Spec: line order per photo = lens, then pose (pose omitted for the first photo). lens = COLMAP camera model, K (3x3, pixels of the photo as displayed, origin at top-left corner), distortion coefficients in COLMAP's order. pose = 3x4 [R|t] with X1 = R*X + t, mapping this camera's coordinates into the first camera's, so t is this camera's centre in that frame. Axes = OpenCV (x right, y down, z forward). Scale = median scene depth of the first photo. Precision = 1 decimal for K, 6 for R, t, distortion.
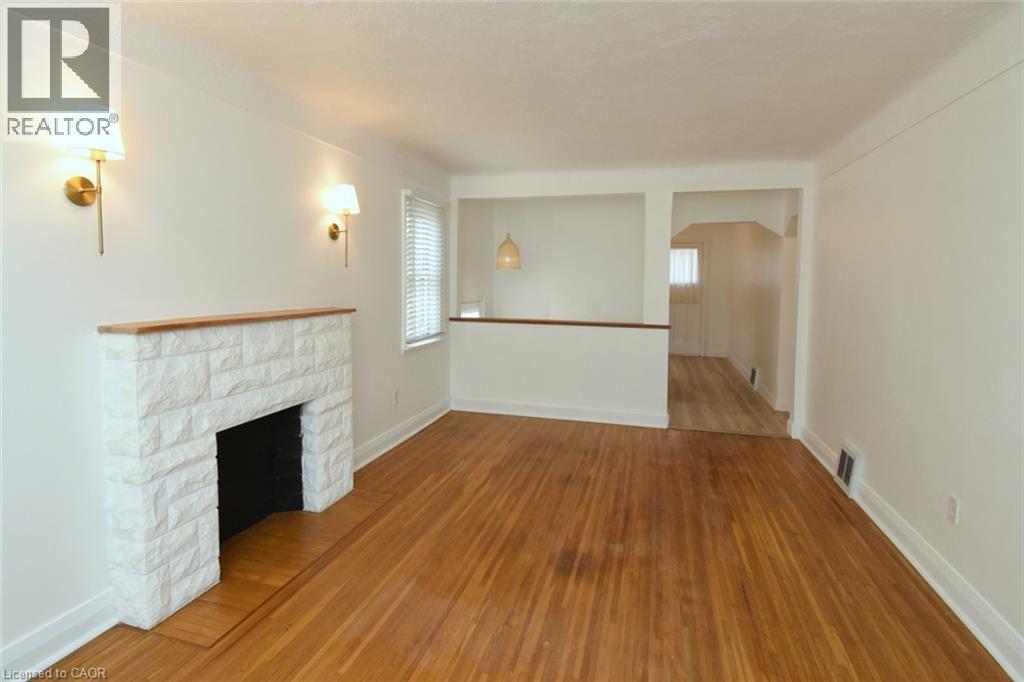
lens RADIAL K [[509.7, 0, 509.8], [0, 509.7, 308.4], [0, 0, 1]] dist [0.001690, 0.000087]
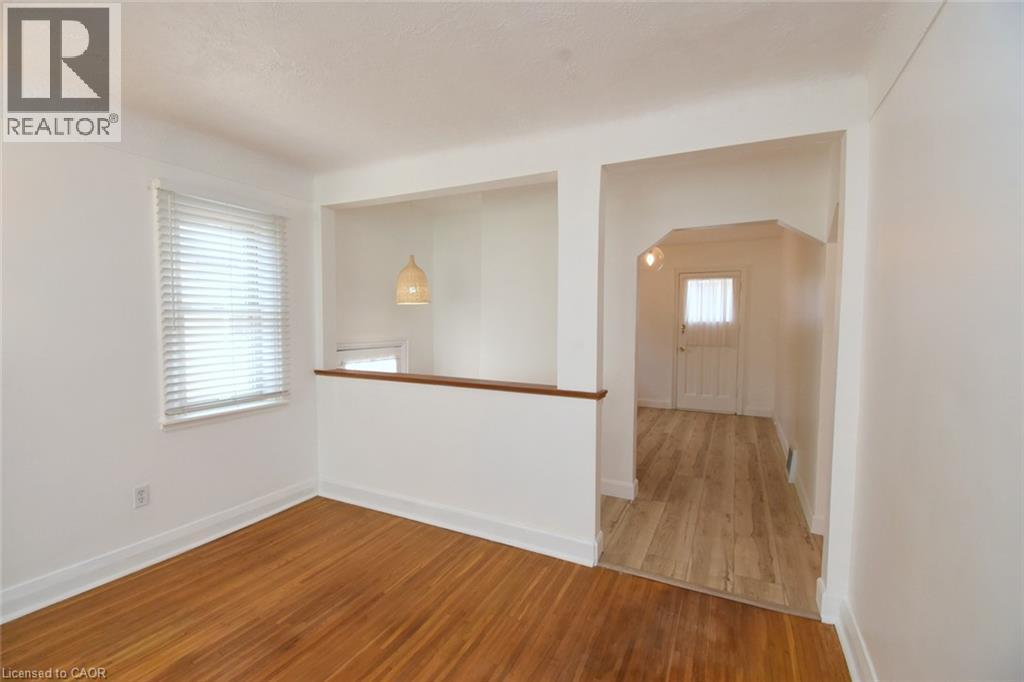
lens RADIAL K [[450.6, 0, 506.2], [0, 450.6, 342.5], [0, 0, 1]] dist [0.024101, -0.029554]
pose [[0.980363, 0.004868, -0.197142, 0.328994], [-0.006278, 0.999959, -0.006528, -0.021642], [0.197102, 0.007638, 0.980353, 0.489584]]
